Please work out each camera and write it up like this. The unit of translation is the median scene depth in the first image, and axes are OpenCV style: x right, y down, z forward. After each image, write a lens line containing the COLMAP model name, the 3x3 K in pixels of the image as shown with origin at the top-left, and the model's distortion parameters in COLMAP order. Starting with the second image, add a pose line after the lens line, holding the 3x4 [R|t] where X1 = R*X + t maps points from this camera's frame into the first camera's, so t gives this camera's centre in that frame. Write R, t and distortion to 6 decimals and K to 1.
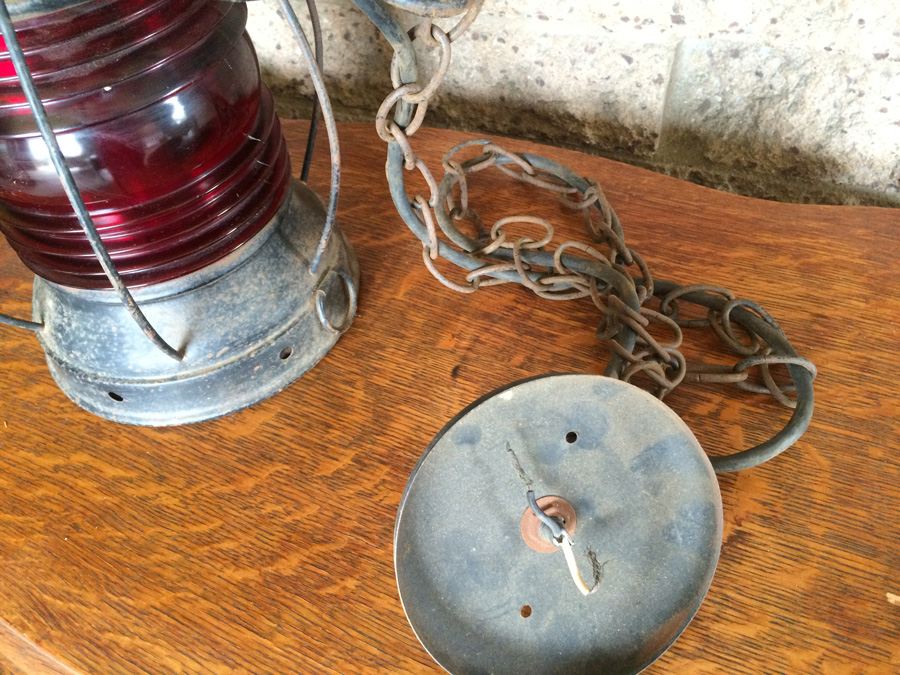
lens RADIAL K [[774.5, 0, 453.2], [0, 774.5, 336.4], [0, 0, 1]] dist [0.086212, -0.130900]
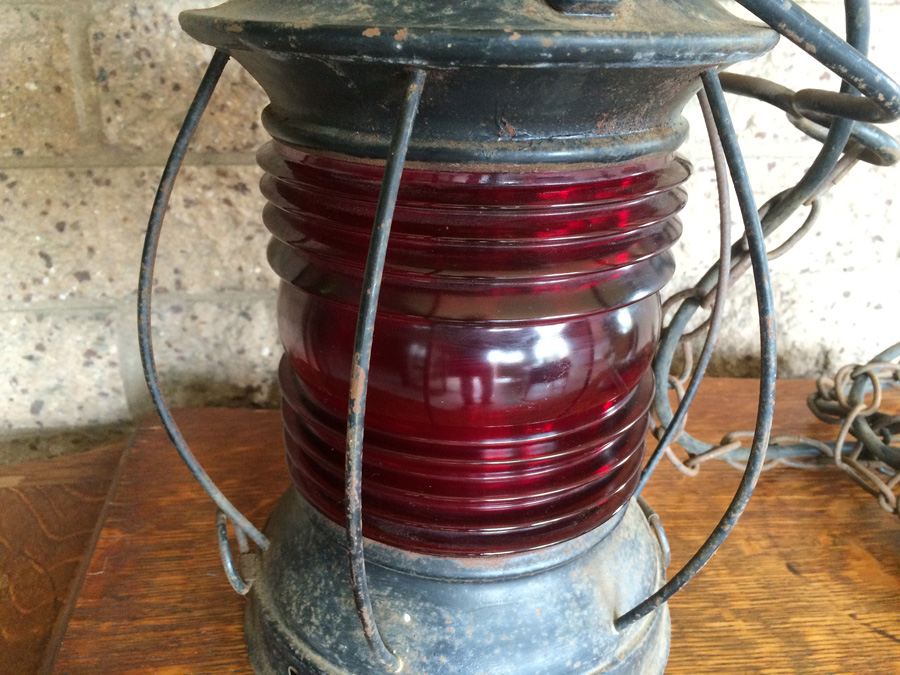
lens RADIAL K [[779.1, 0, 453.2], [0, 779.1, 337.8], [0, 0, 1]] dist [0.084895, -0.133608]
pose [[0.838835, -0.113160, 0.532495, -0.773768], [0.332841, 0.880641, -0.337177, -0.012614], [-0.430783, 0.460071, 0.776377, 0.332639]]
